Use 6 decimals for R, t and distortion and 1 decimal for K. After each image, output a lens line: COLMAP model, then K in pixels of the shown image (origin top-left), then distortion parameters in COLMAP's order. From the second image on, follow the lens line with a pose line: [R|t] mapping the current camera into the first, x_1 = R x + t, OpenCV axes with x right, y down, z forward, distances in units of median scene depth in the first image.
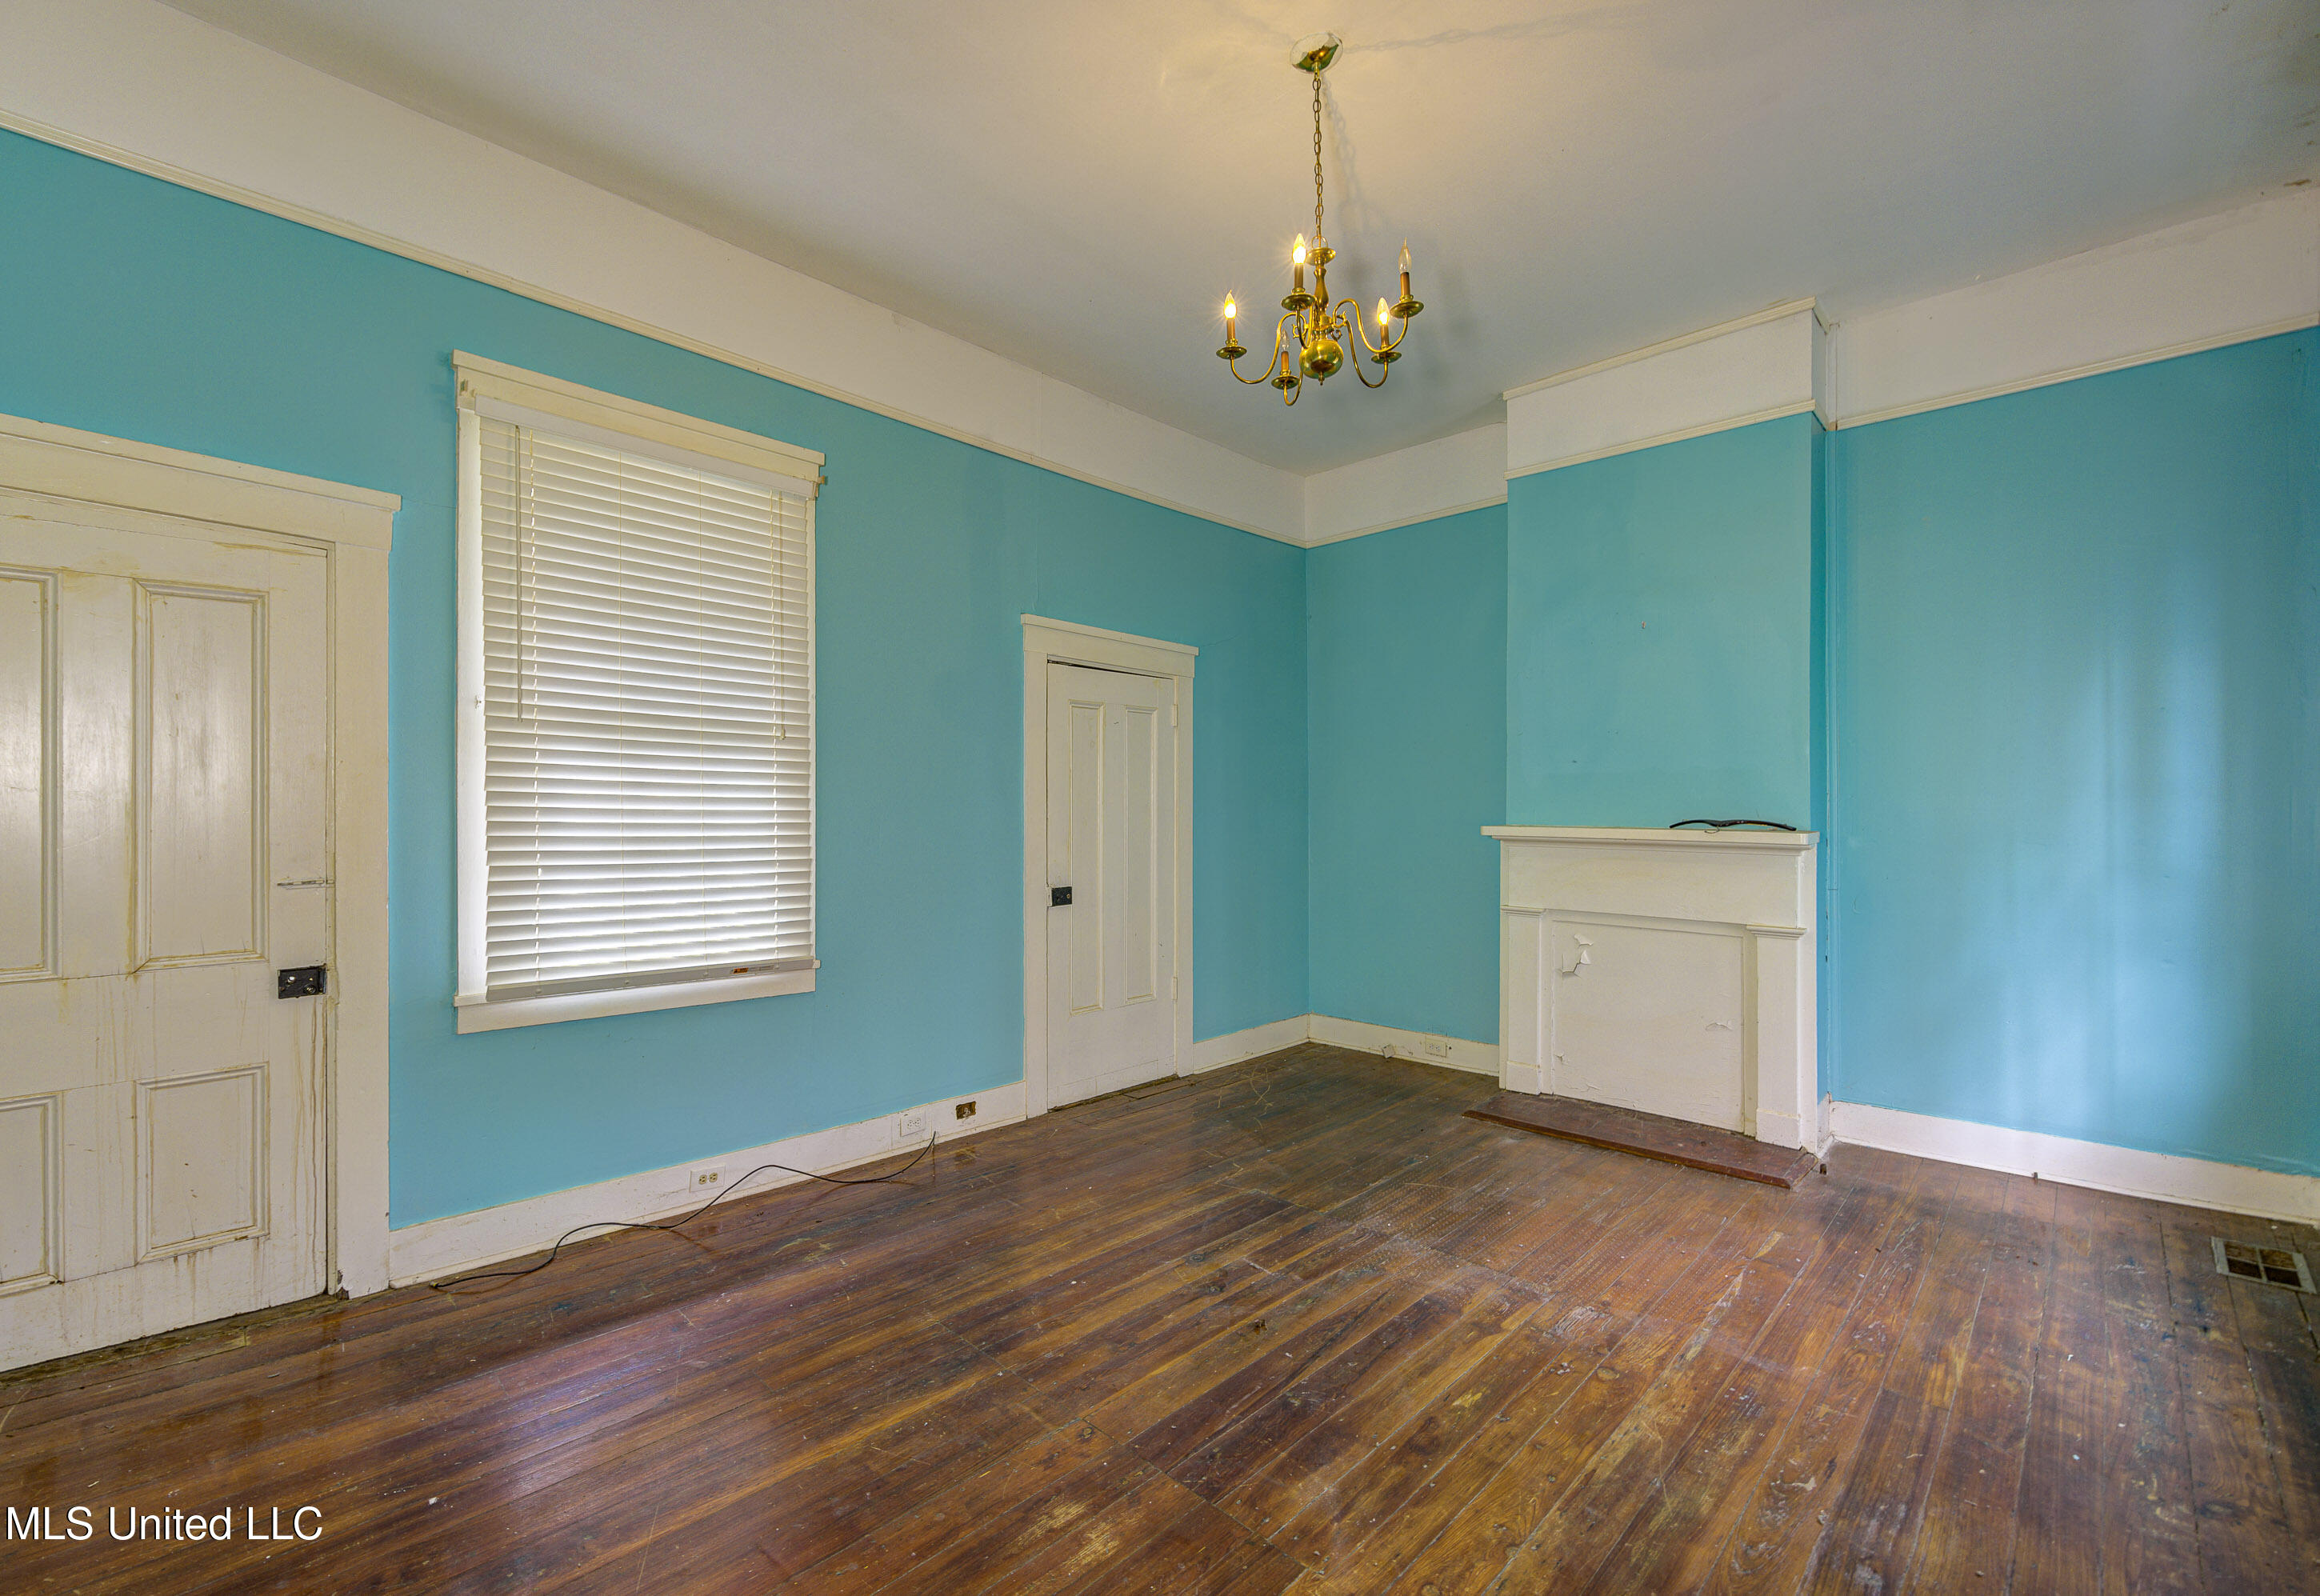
lens RADIAL K [[991.6, 0, 1160.0], [0, 991.6, 798.0], [0, 0, 1]] dist [-0.001343, 0.000121]
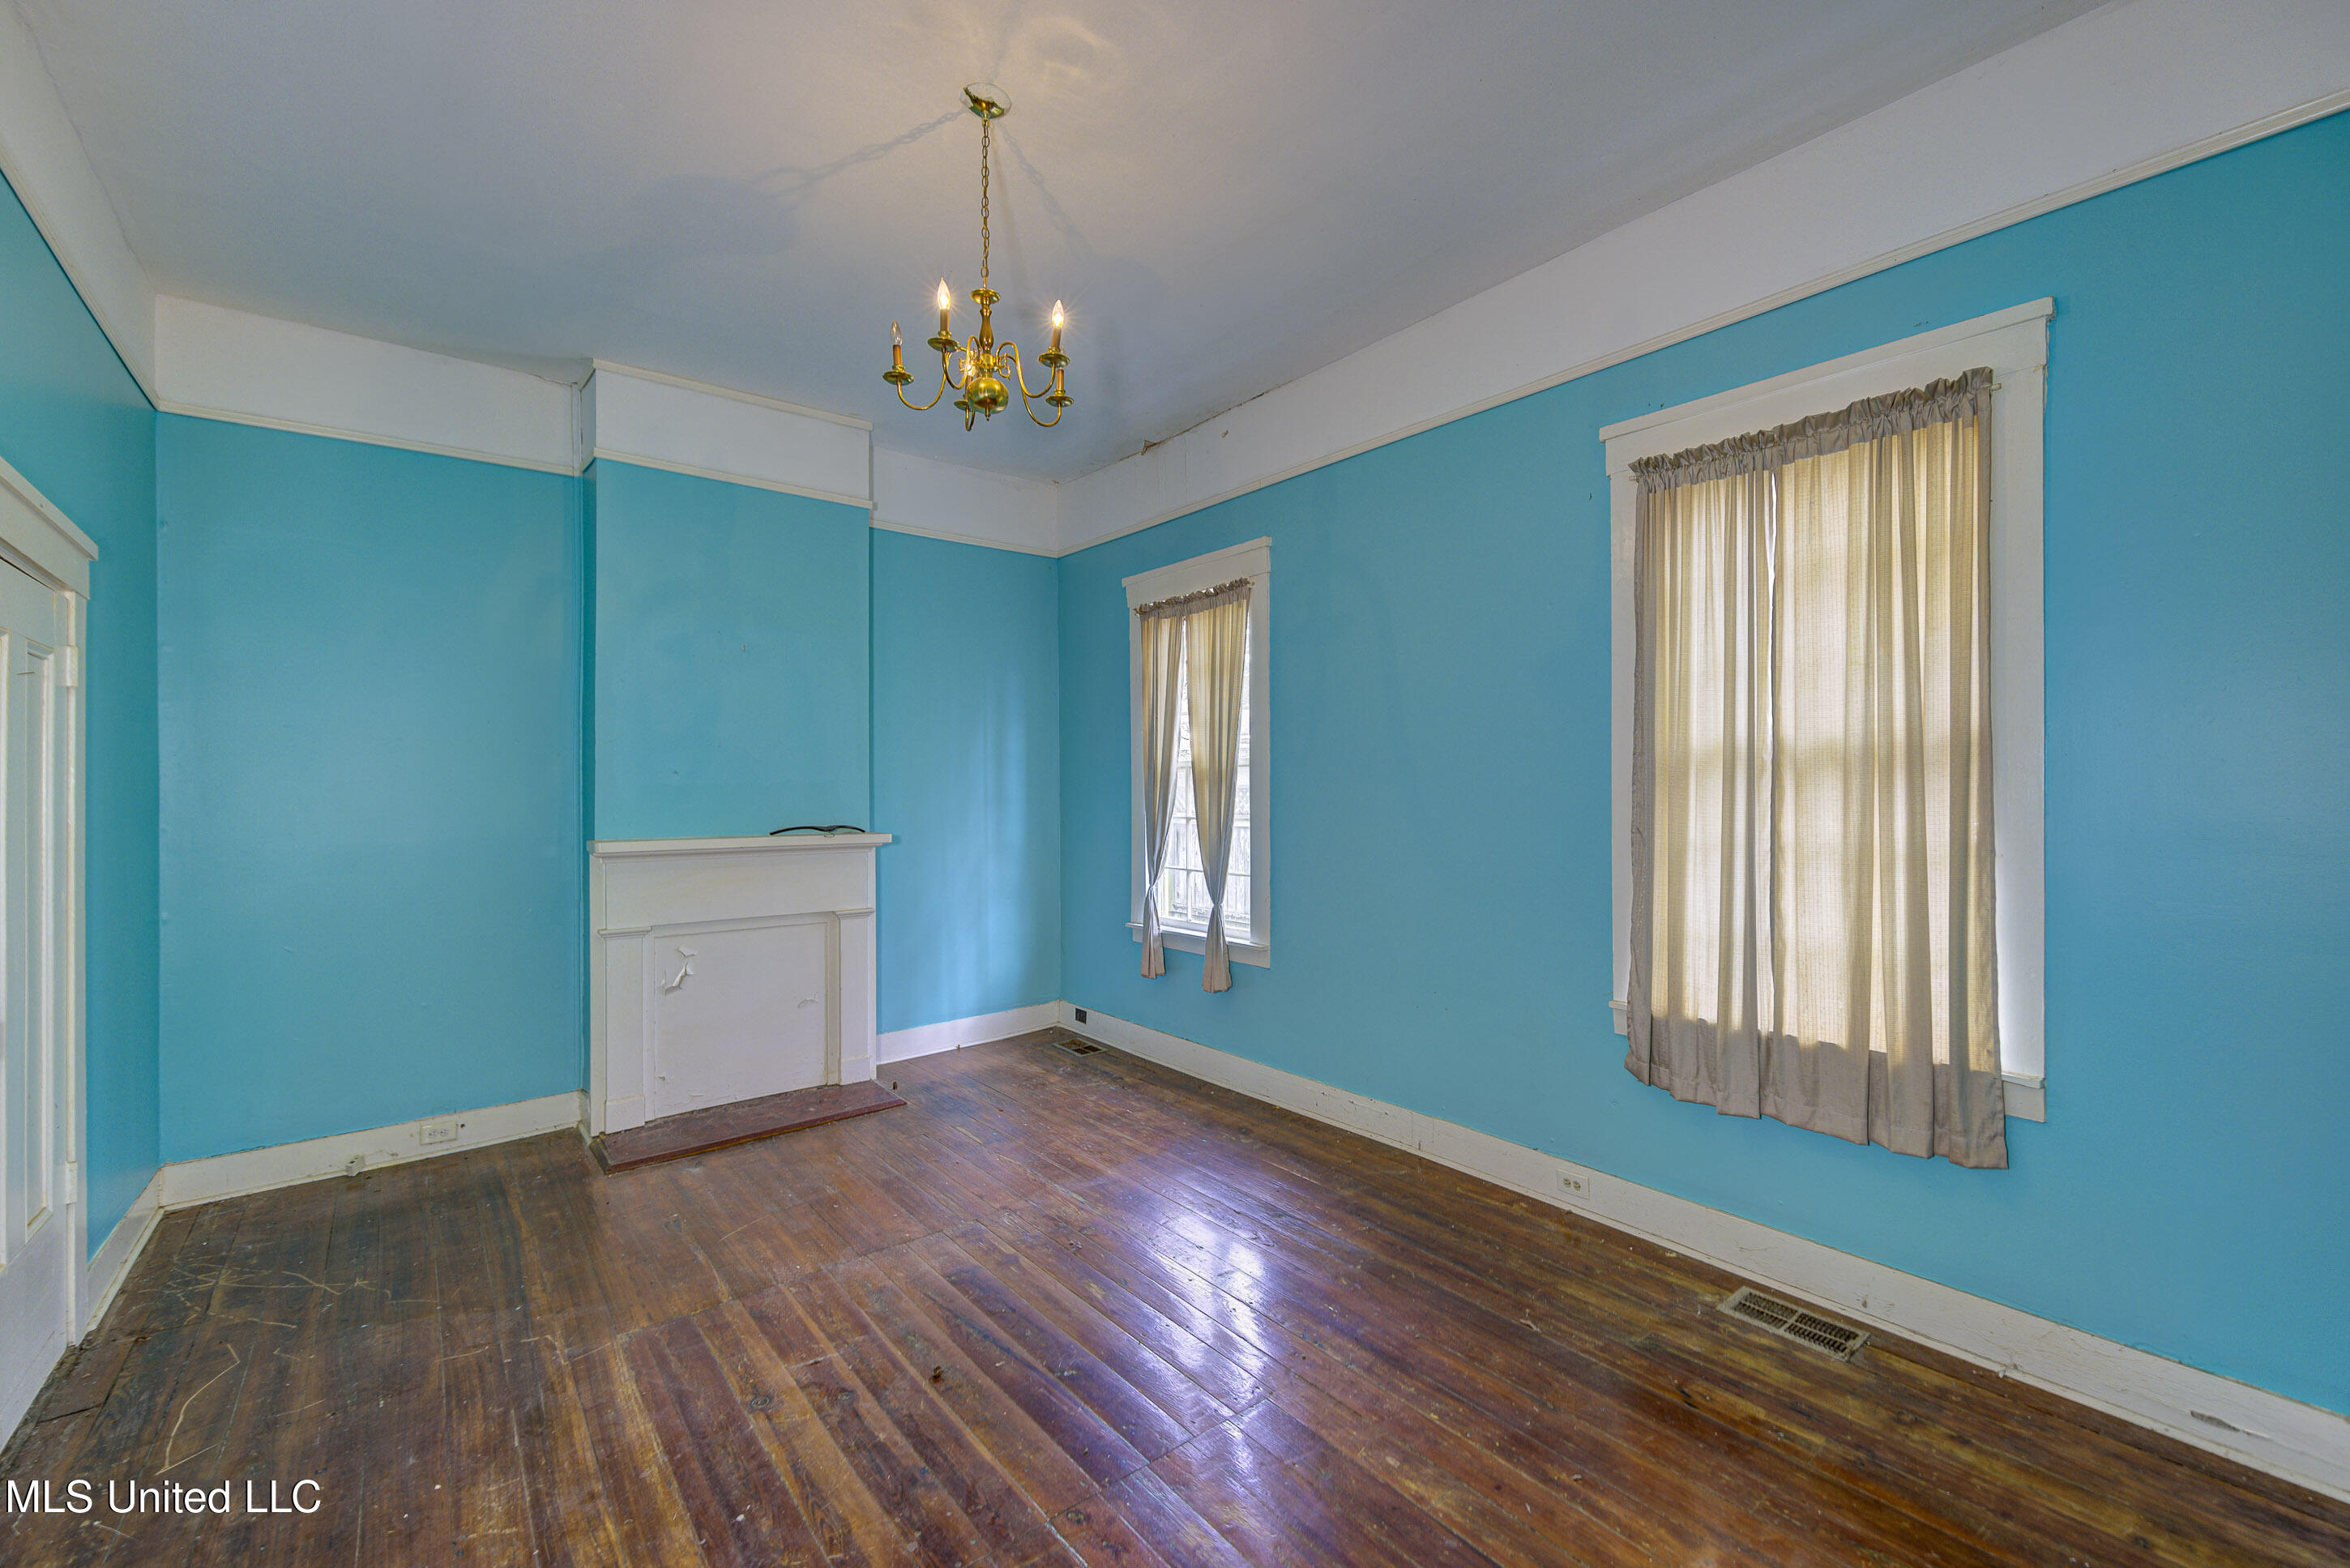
lens RADIAL K [[953.9, 0, 1175.0], [0, 953.9, 784.0], [0, 0, 1]] dist [0.000564, -0.000209]
pose [[0.118276, 0.008684, 0.992943, -0.532537], [0.004650, 0.999946, -0.009299, -0.015992], [-0.992970, 0.005717, 0.118229, 0.450341]]
